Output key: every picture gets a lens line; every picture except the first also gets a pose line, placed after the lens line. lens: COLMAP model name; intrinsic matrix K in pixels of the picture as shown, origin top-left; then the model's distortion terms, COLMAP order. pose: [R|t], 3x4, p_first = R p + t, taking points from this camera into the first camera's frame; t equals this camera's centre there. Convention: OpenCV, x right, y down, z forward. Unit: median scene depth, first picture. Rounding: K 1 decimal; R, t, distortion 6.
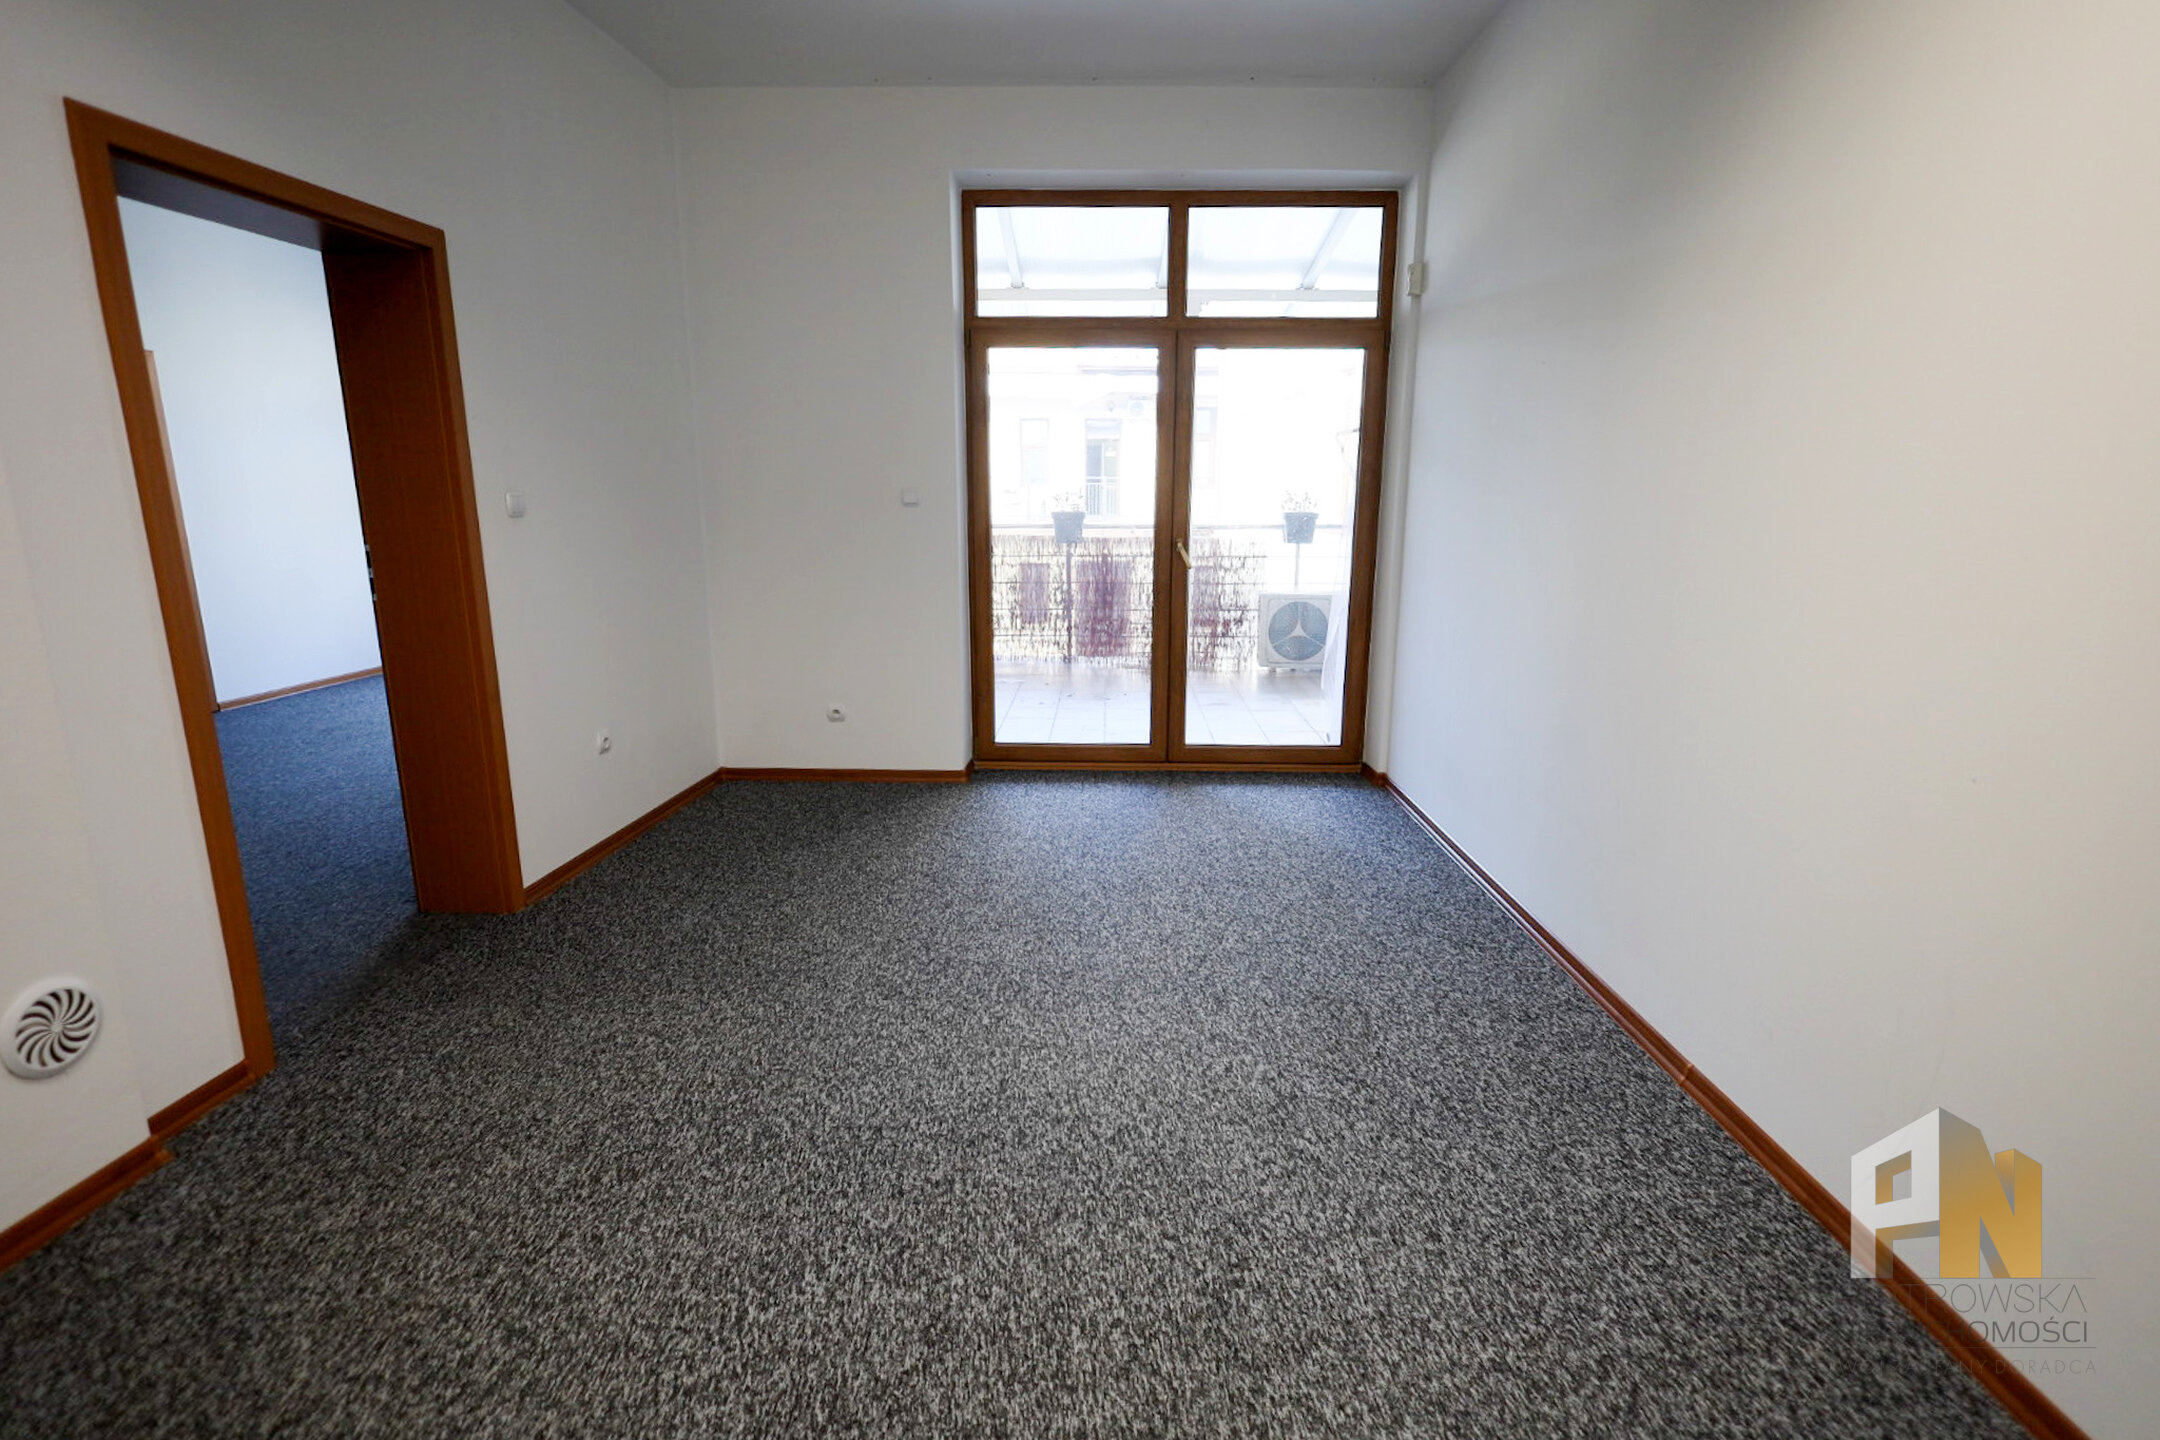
lens RADIAL K [[999.6, 0, 1073.0], [0, 999.6, 712.8], [0, 0, 1]] dist [-0.000679, 0.001035]
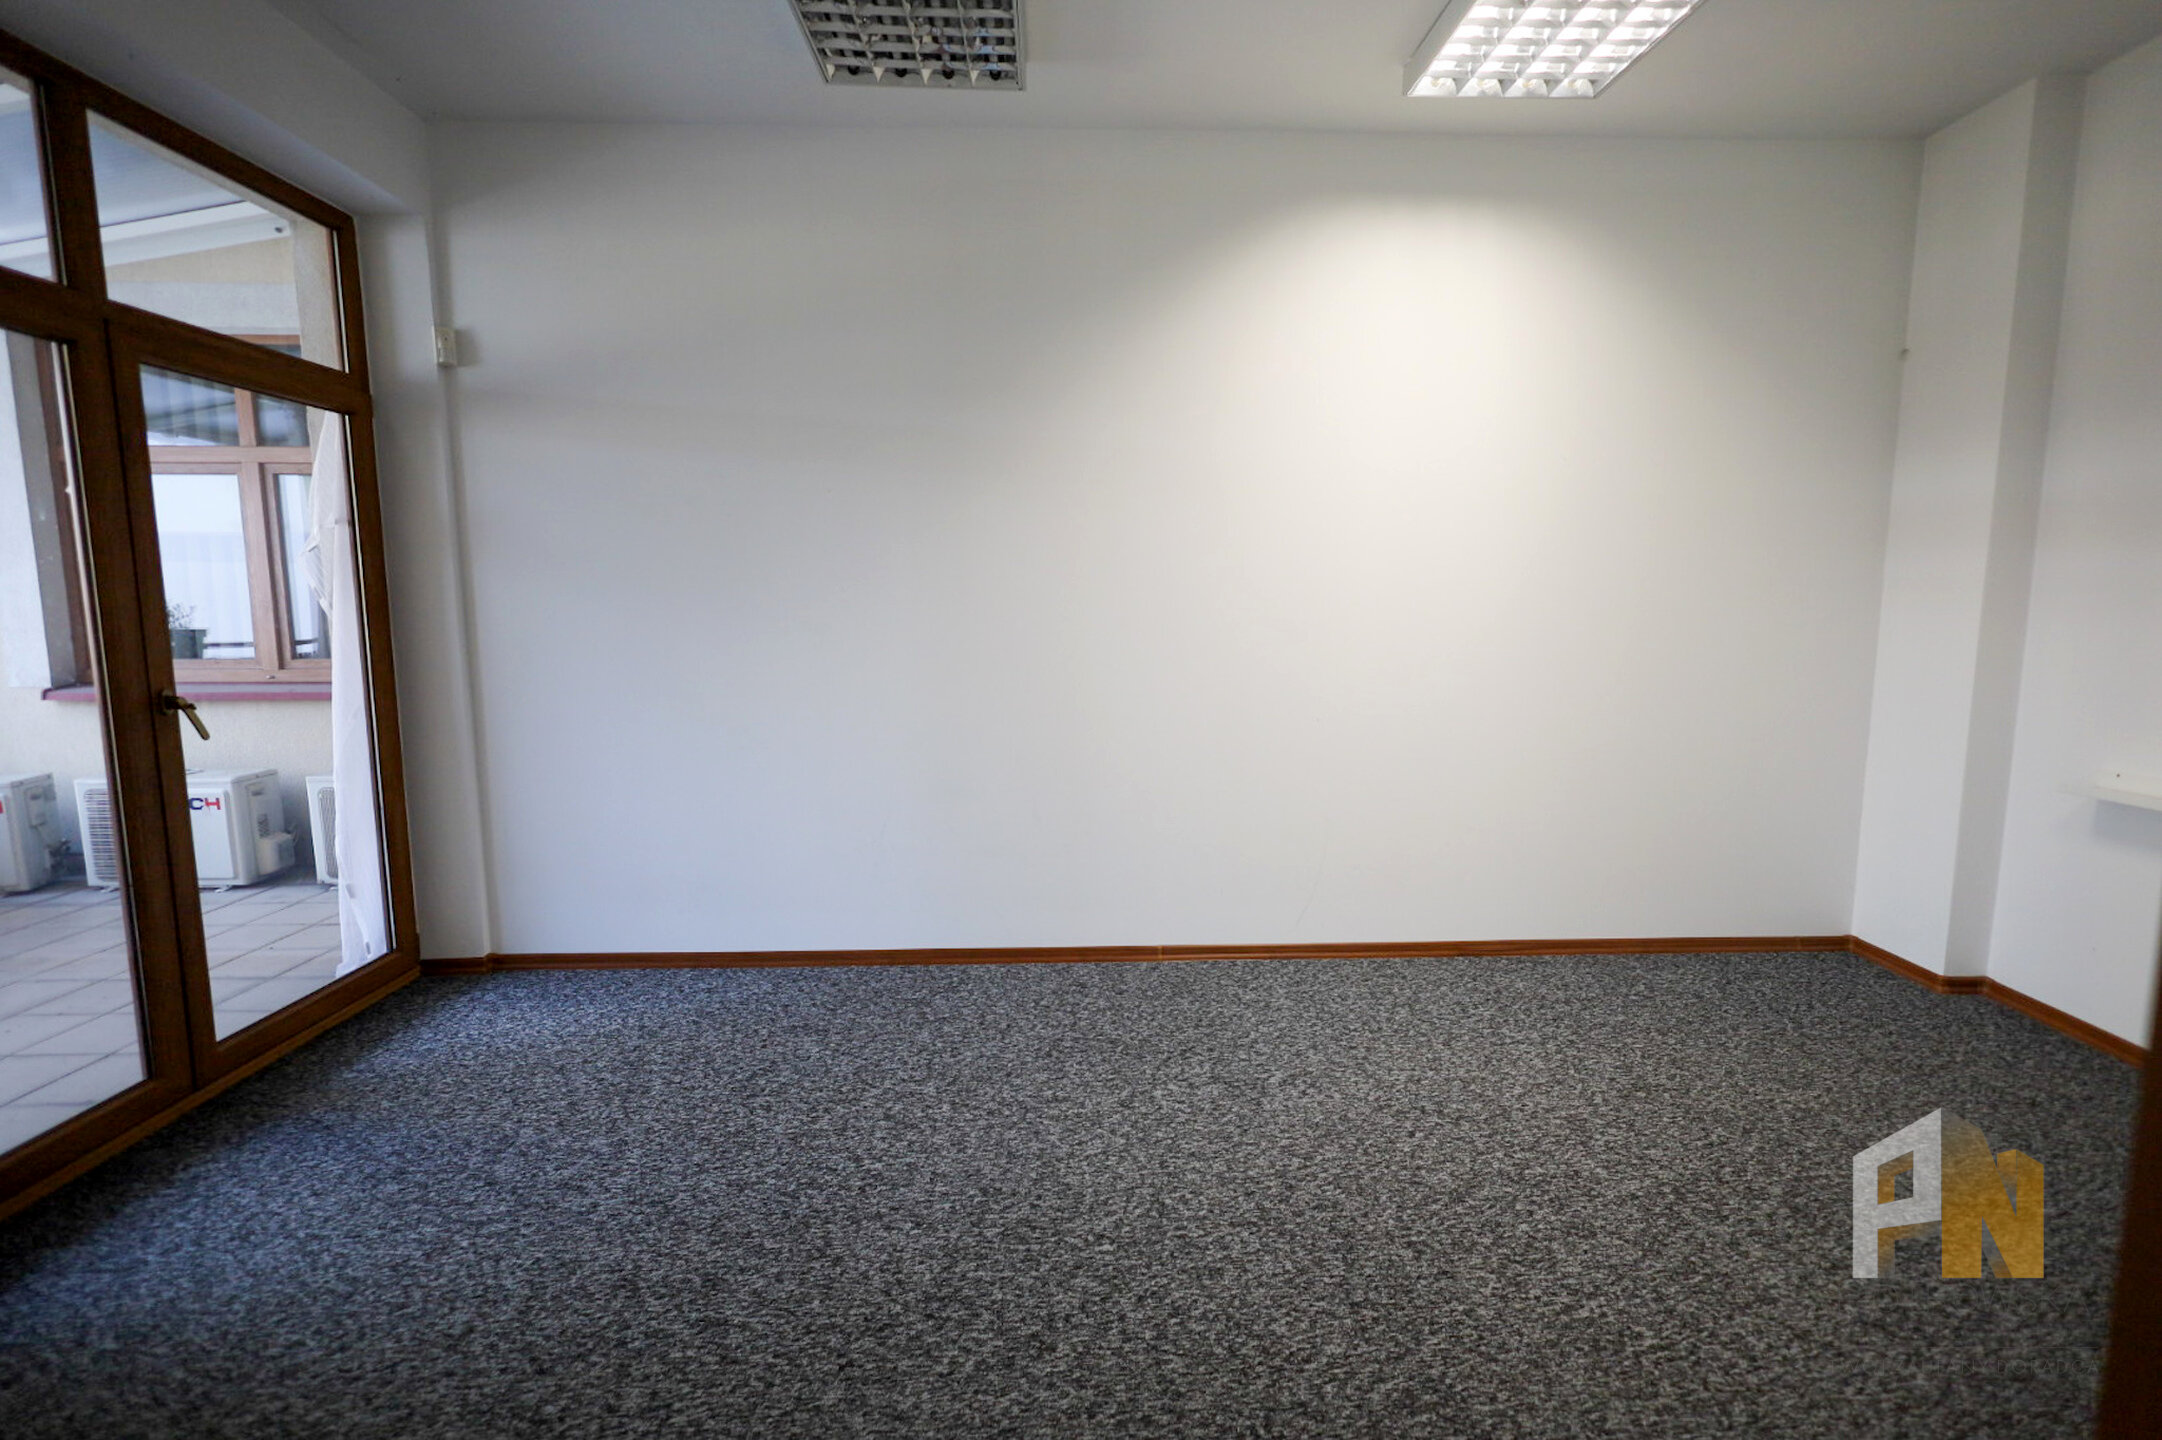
lens RADIAL K [[1000.6, 0, 1074.0], [0, 1000.6, 712.8], [0, 0, 1]] dist [-0.000679, 0.001035]
pose [[-0.015713, -0.120415, 0.992599, -0.938039], [0.224525, 0.966945, 0.120857, -0.237611], [-0.974342, 0.224763, 0.011842, 1.035372]]
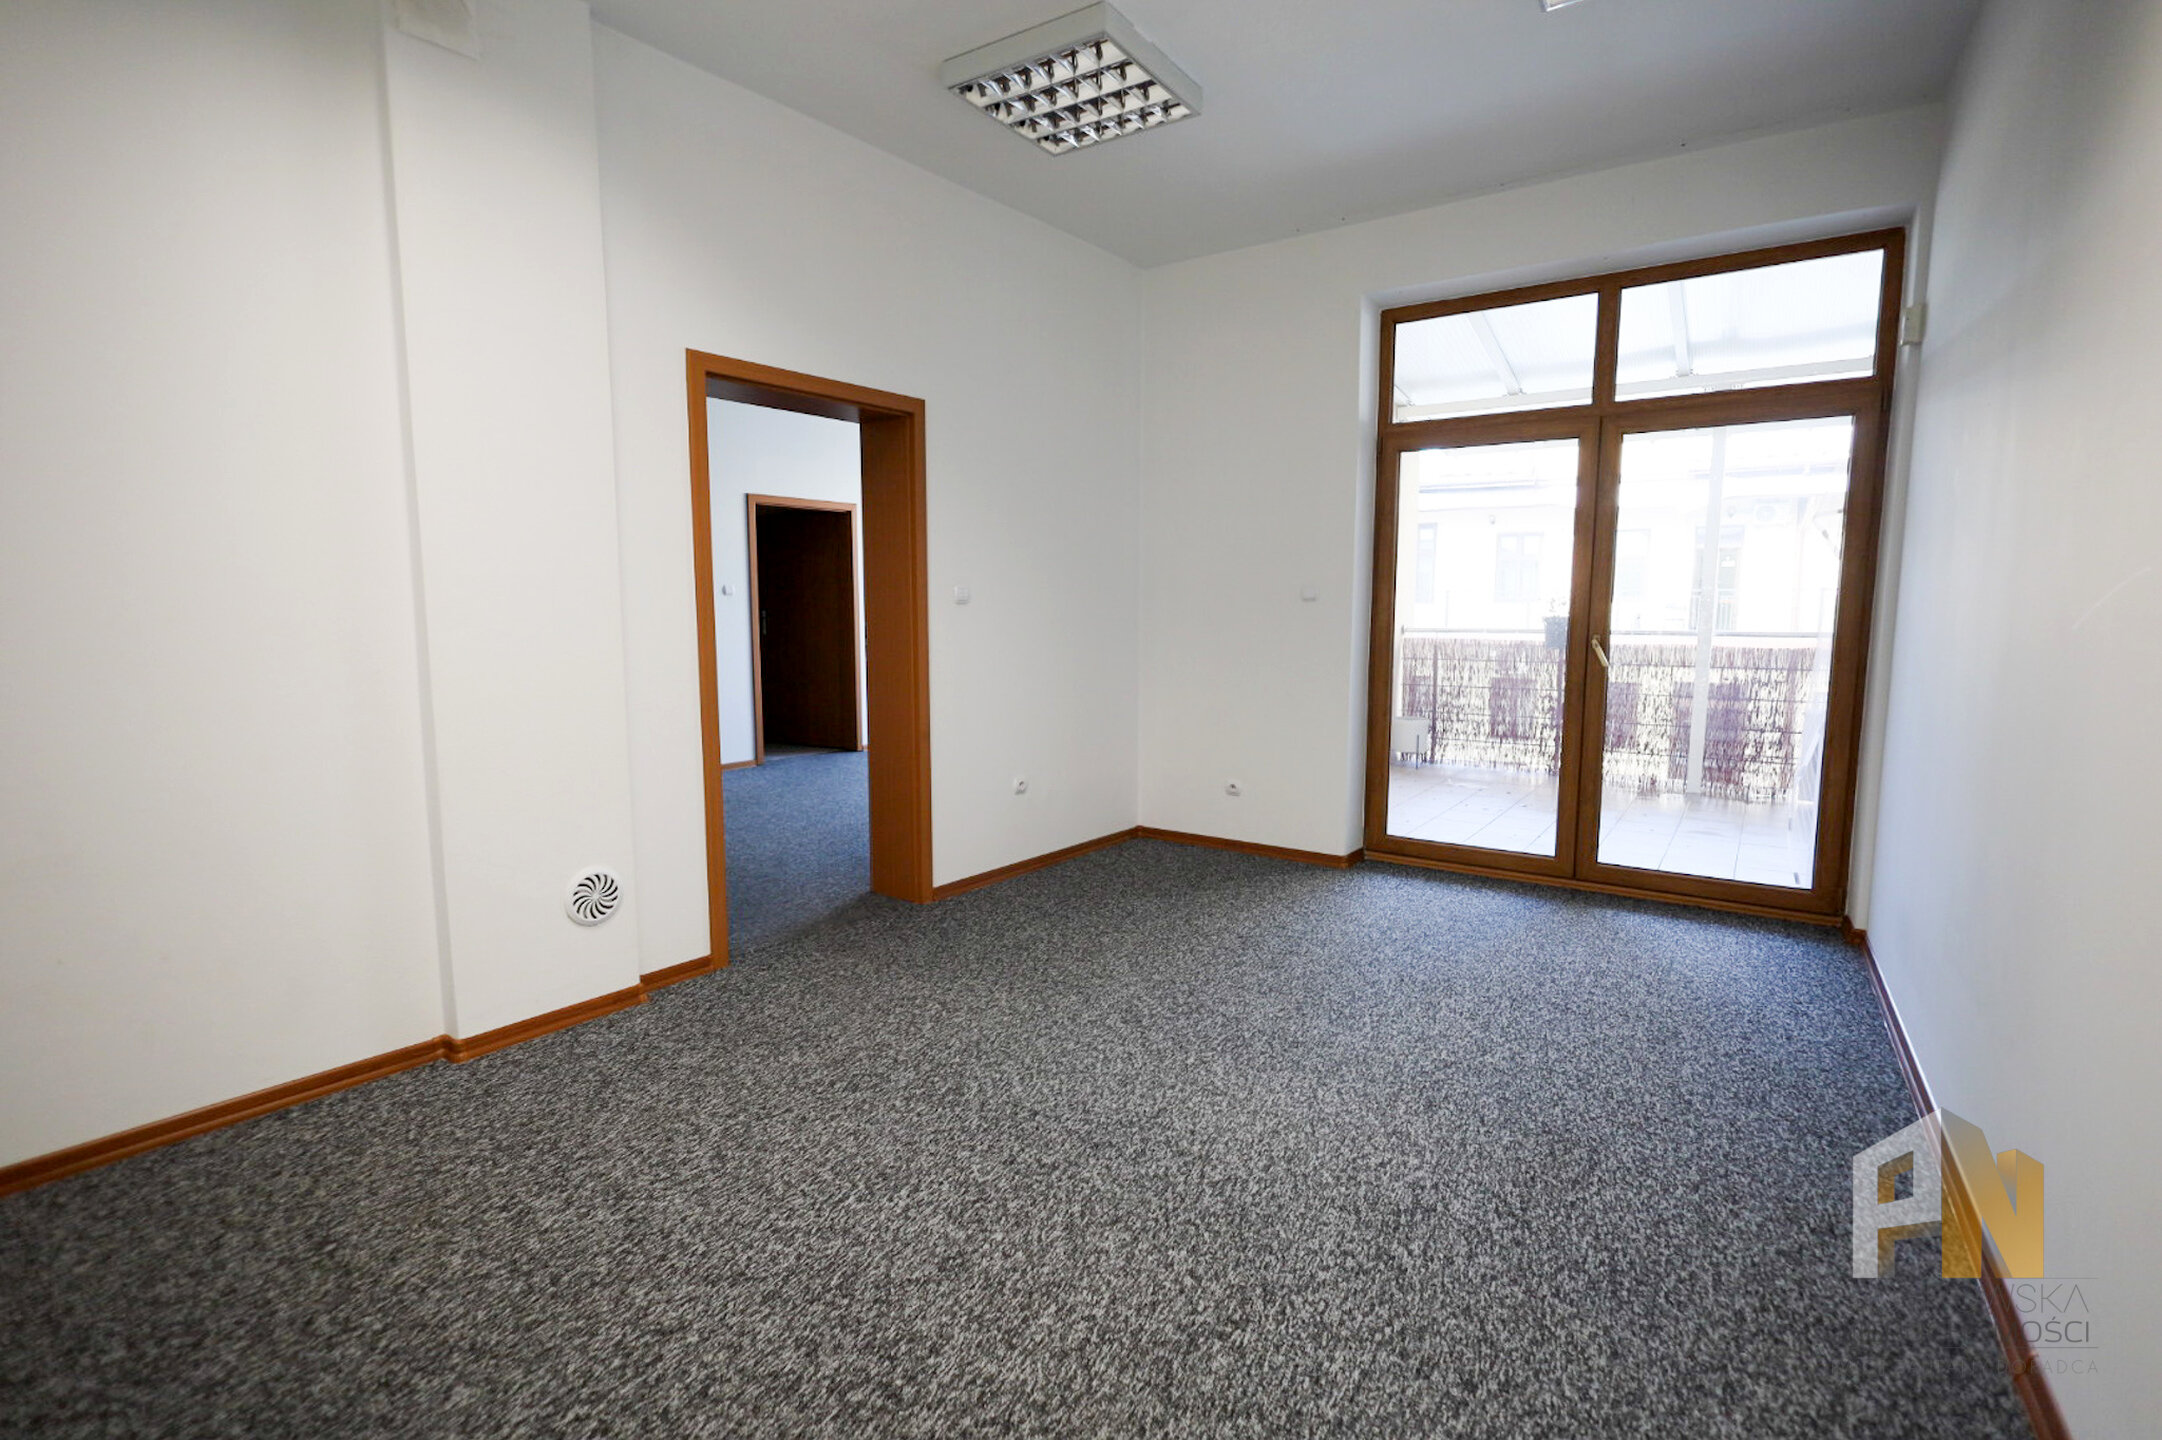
lens RADIAL K [[965.9, 0, 1105.1], [0, 965.9, 718.5], [0, 0, 1]] dist [-0.001428, 0.000616]
pose [[0.849392, 0.058946, -0.524461, 0.397410], [-0.113628, 0.990863, -0.072659, 0.036713], [0.515386, 0.121309, 0.848329, 0.043066]]
